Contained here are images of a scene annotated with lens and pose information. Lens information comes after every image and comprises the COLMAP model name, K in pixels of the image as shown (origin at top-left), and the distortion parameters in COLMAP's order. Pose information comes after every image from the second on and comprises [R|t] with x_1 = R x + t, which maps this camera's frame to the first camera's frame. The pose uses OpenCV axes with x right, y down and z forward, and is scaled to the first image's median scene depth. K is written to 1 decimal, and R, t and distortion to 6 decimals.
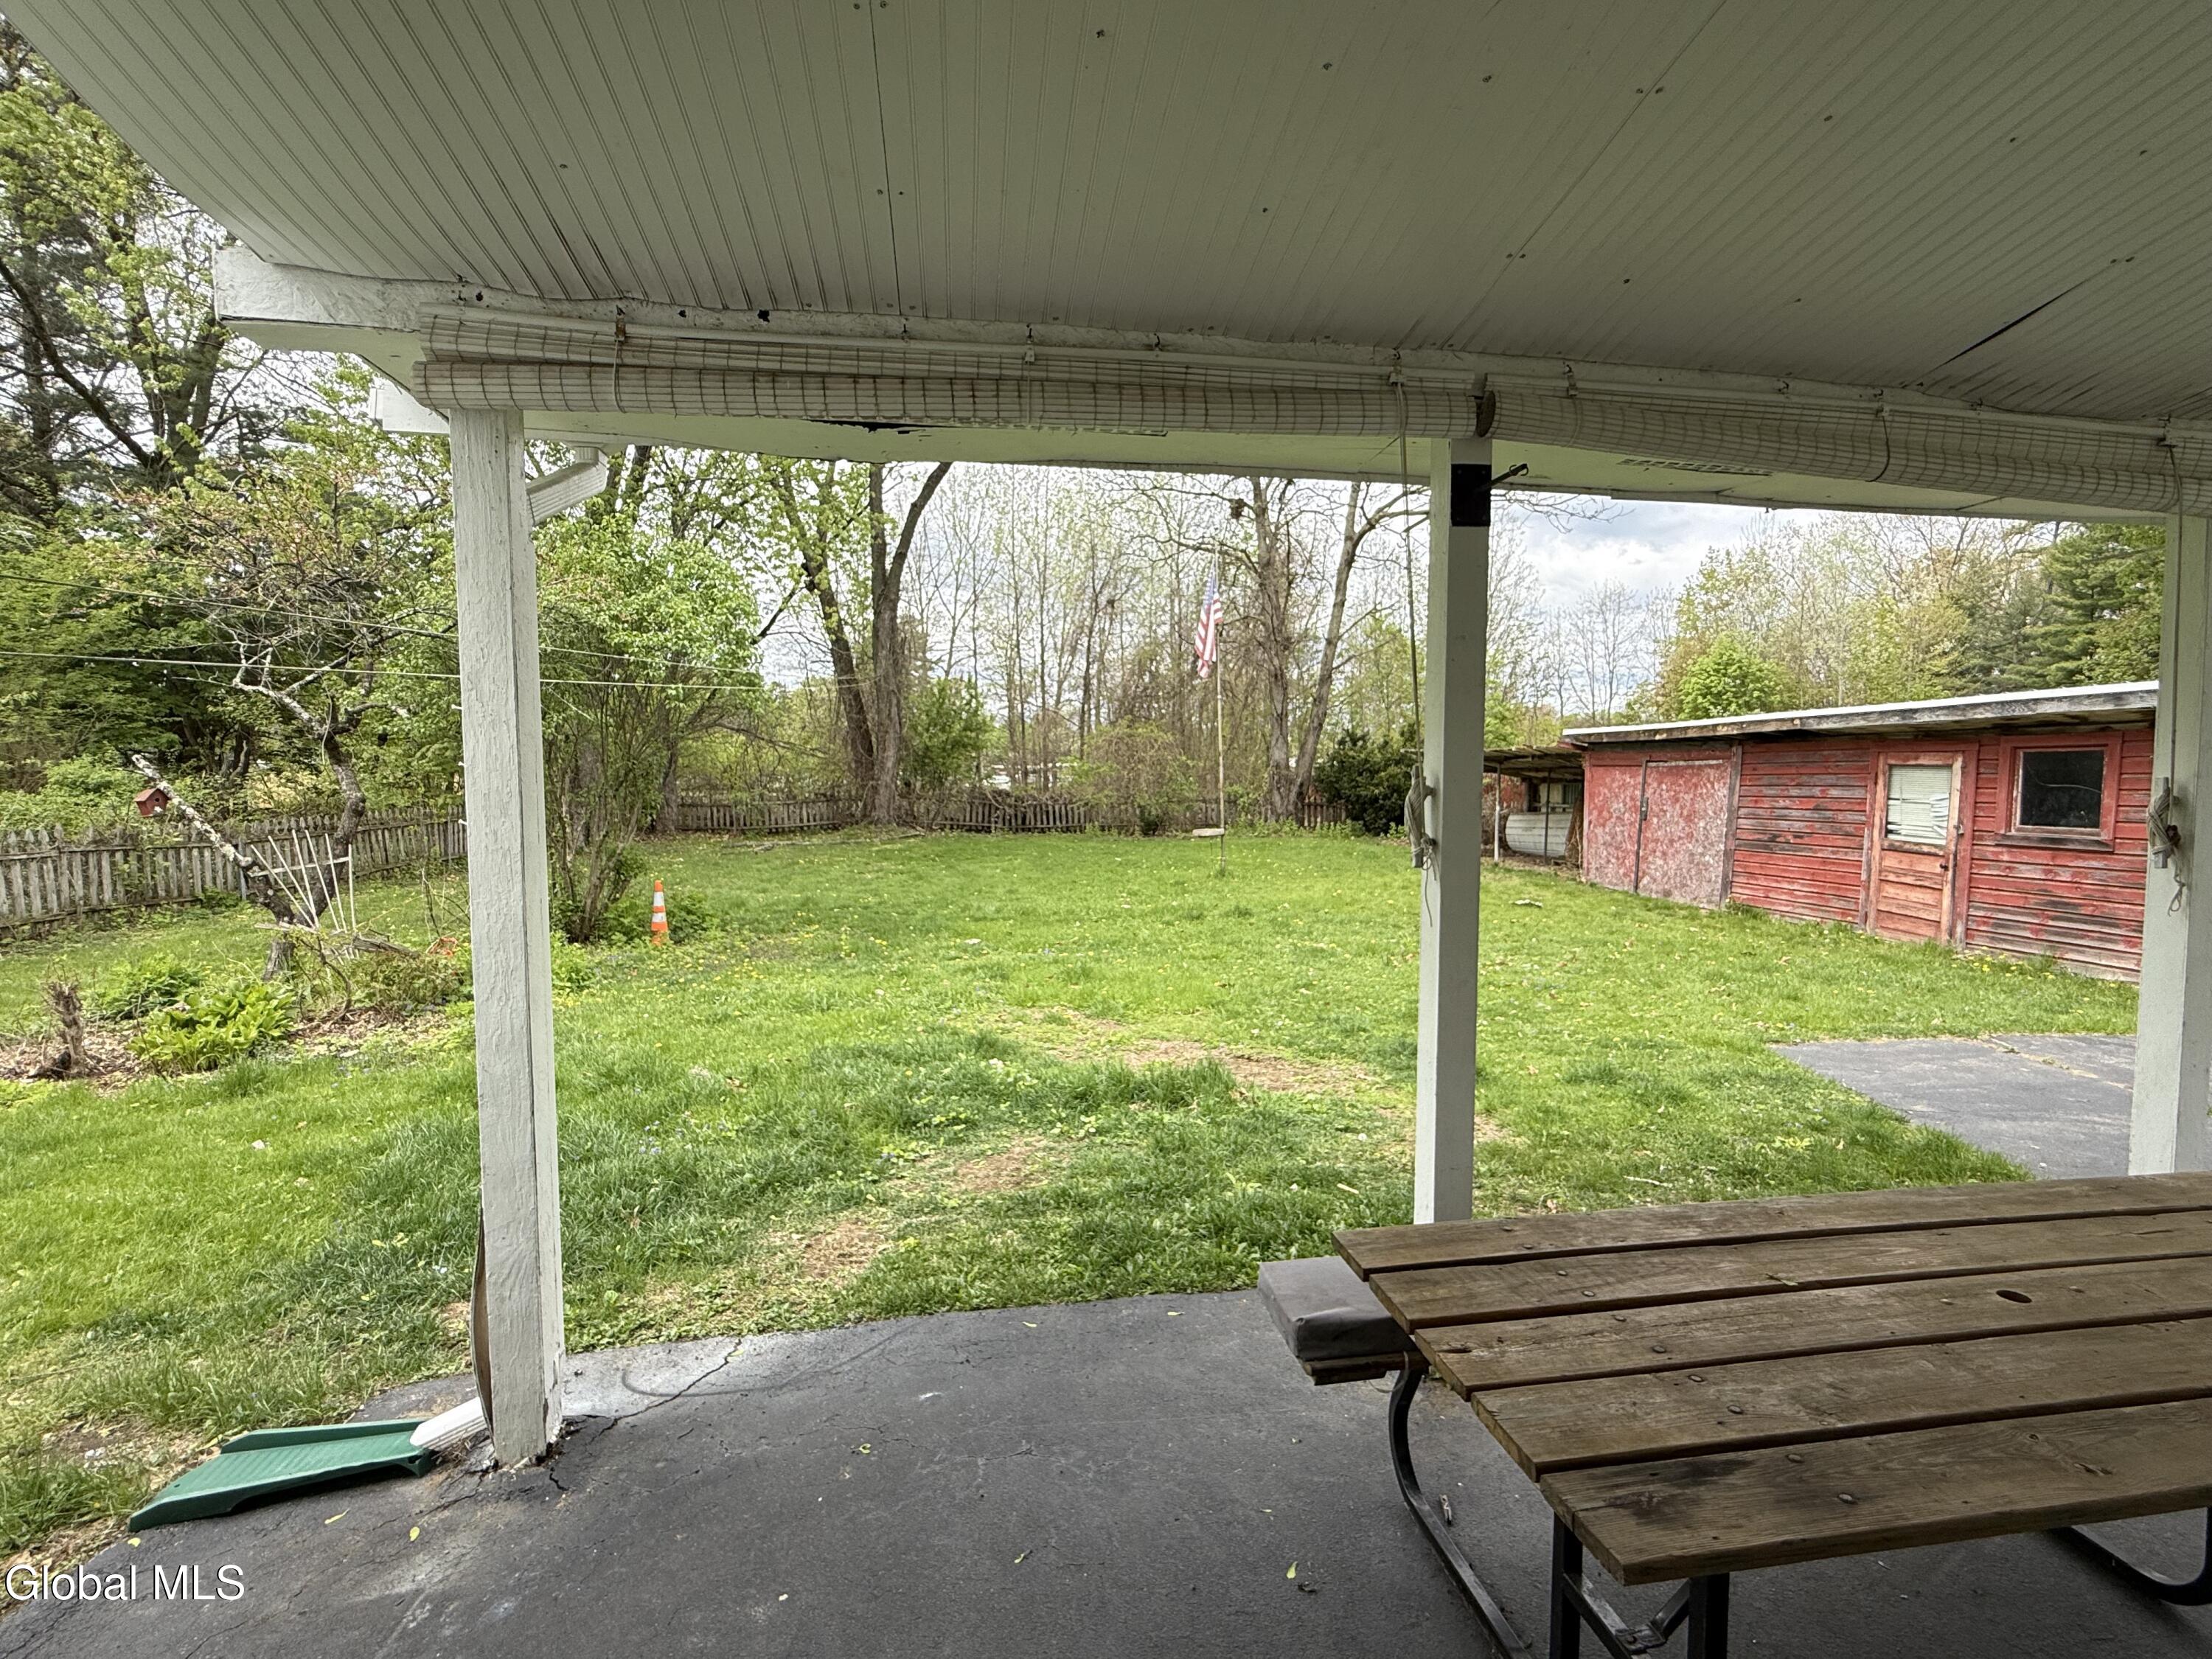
lens RADIAL K [[985.9, 0, 1104.5], [0, 985.9, 827.2], [0, 0, 1]] dist [-0.003442, -0.000330]
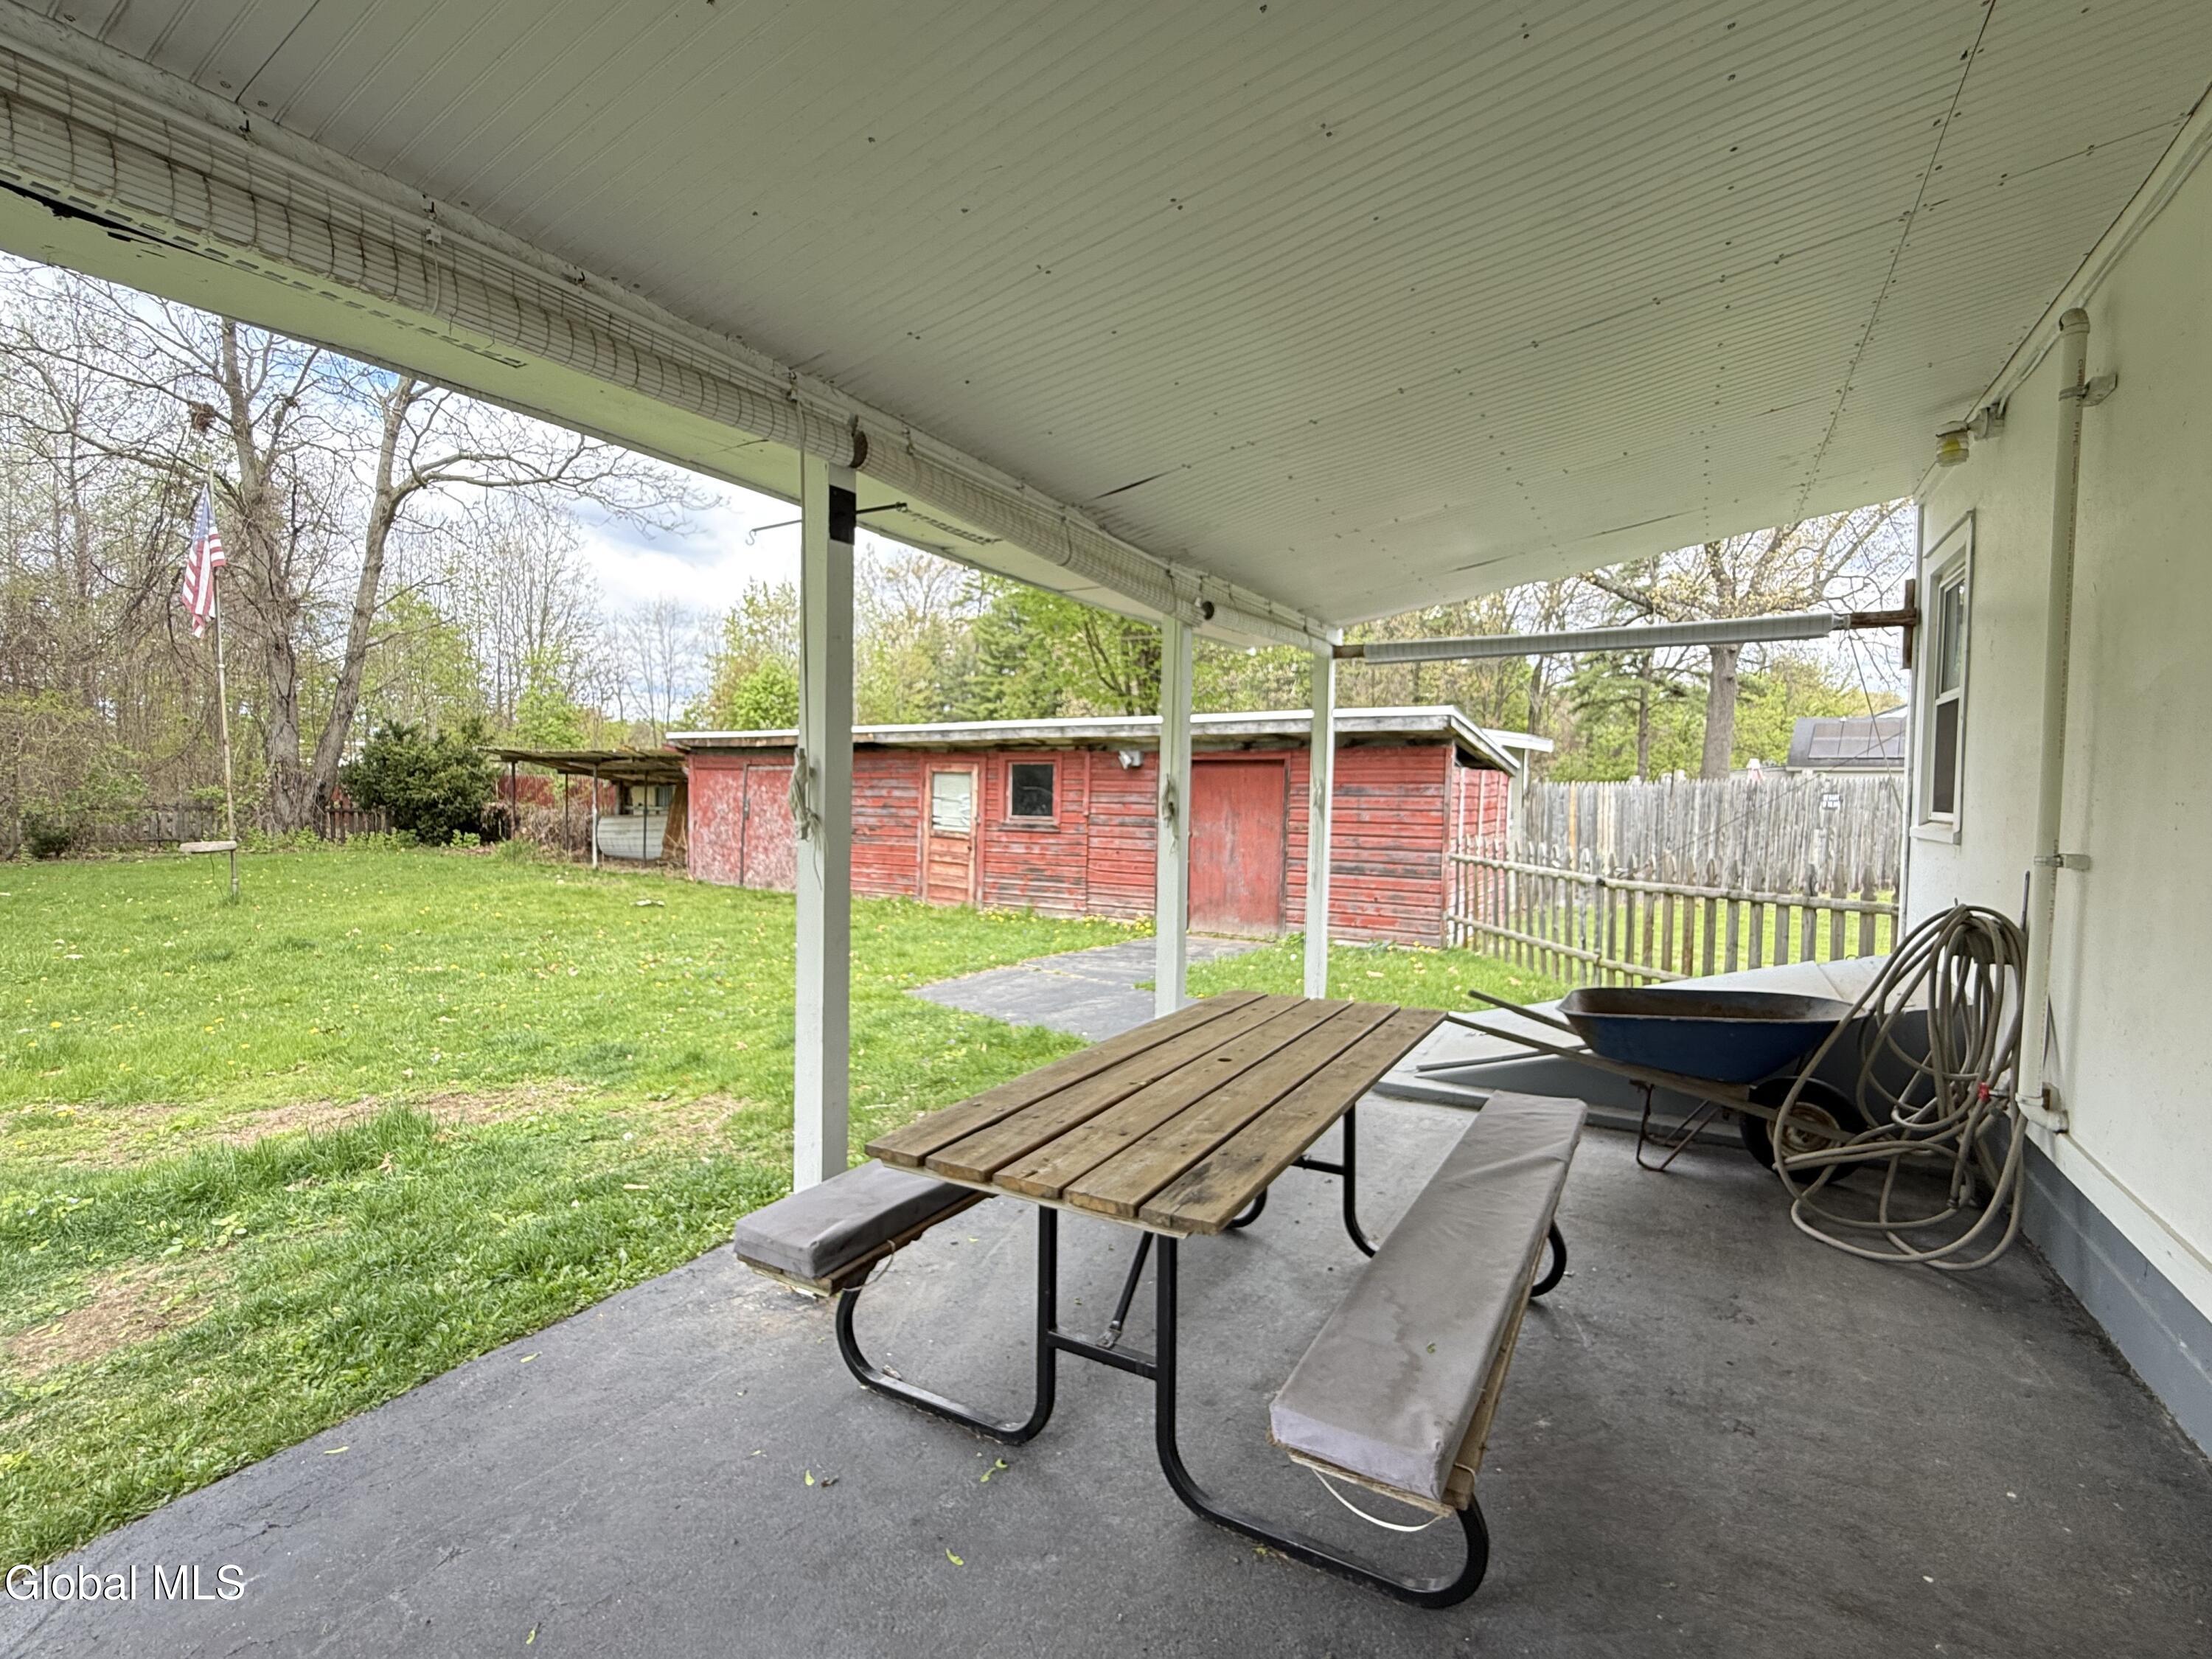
lens RADIAL K [[985.9, 0, 1104.4], [0, 985.9, 829.3], [0, 0, 1]] dist [-0.003442, -0.000330]
pose [[0.626092, -0.024843, 0.779353, -0.071197], [0.027911, 0.999566, 0.009440, 0.005986], [-0.779250, 0.015842, 0.626514, 0.008424]]
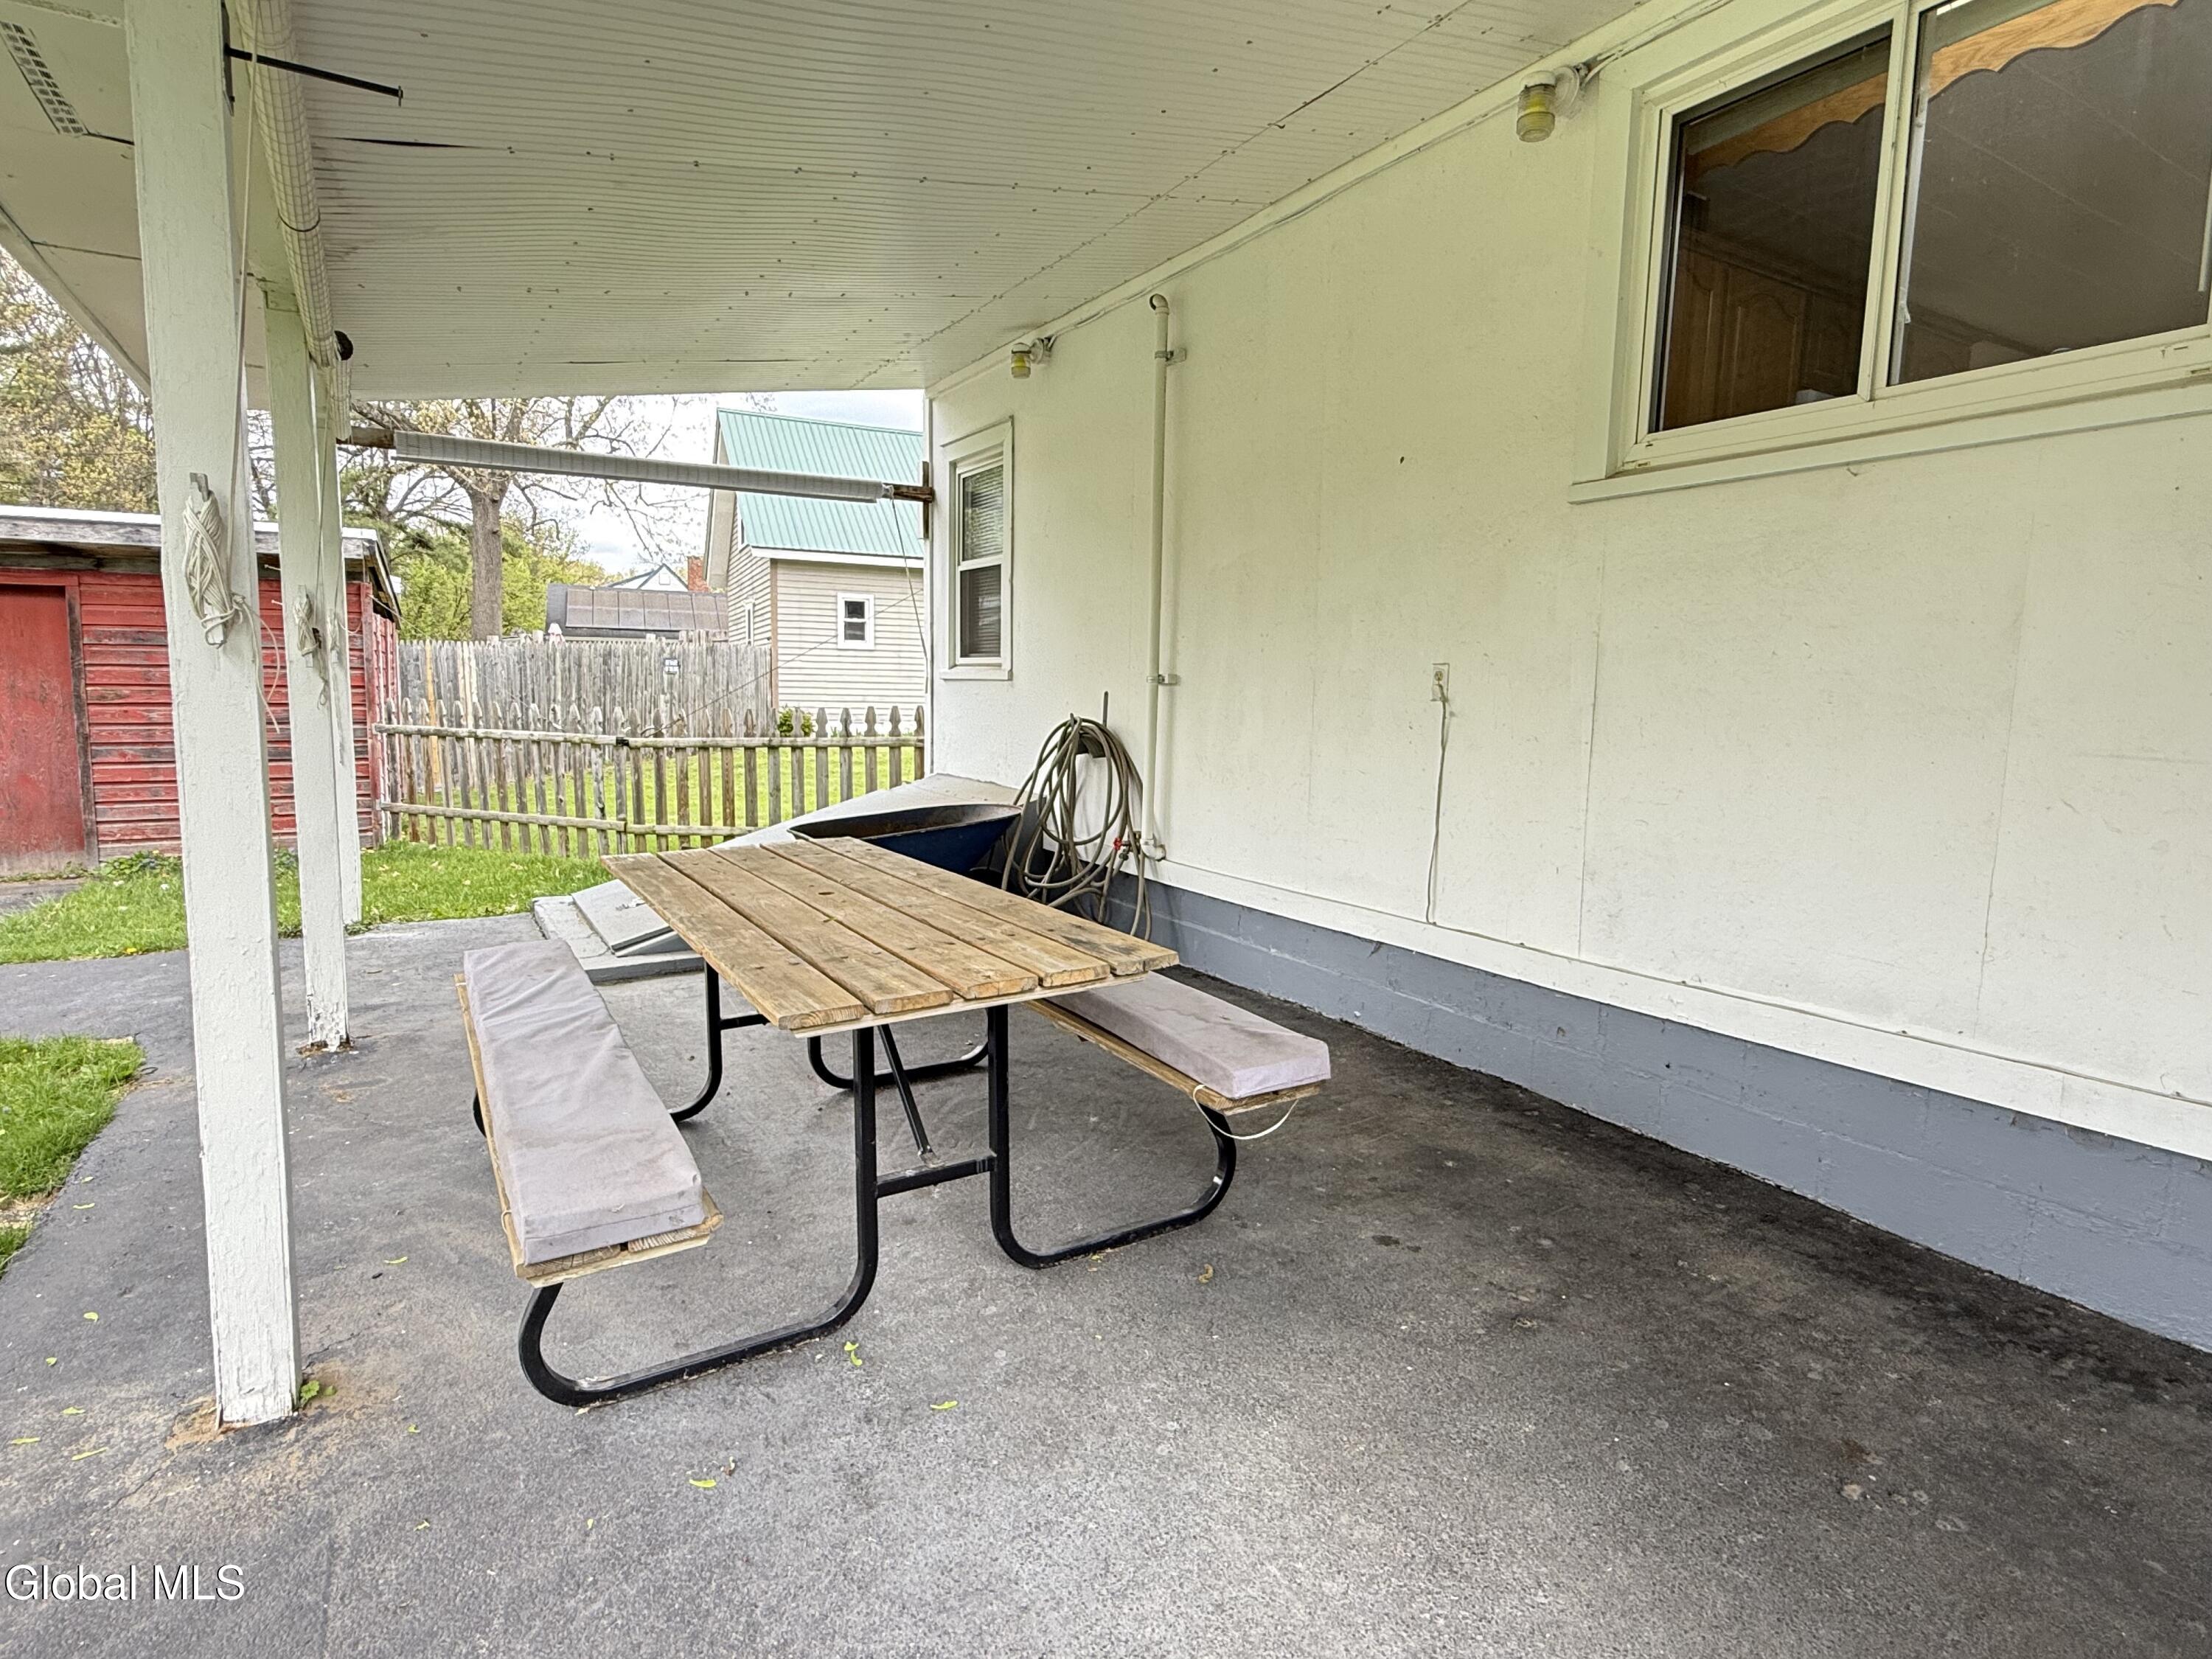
lens RADIAL K [[1158.4, 0, 1092.7], [0, 1158.4, 816.0], [0, 0, 1]] dist [0.010165, 0.000424]
pose [[-0.376211, -0.114436, 0.919440, -0.123669], [0.032400, 0.990112, 0.136489, 0.013835], [-0.925967, 0.081139, -0.368784, 0.163265]]
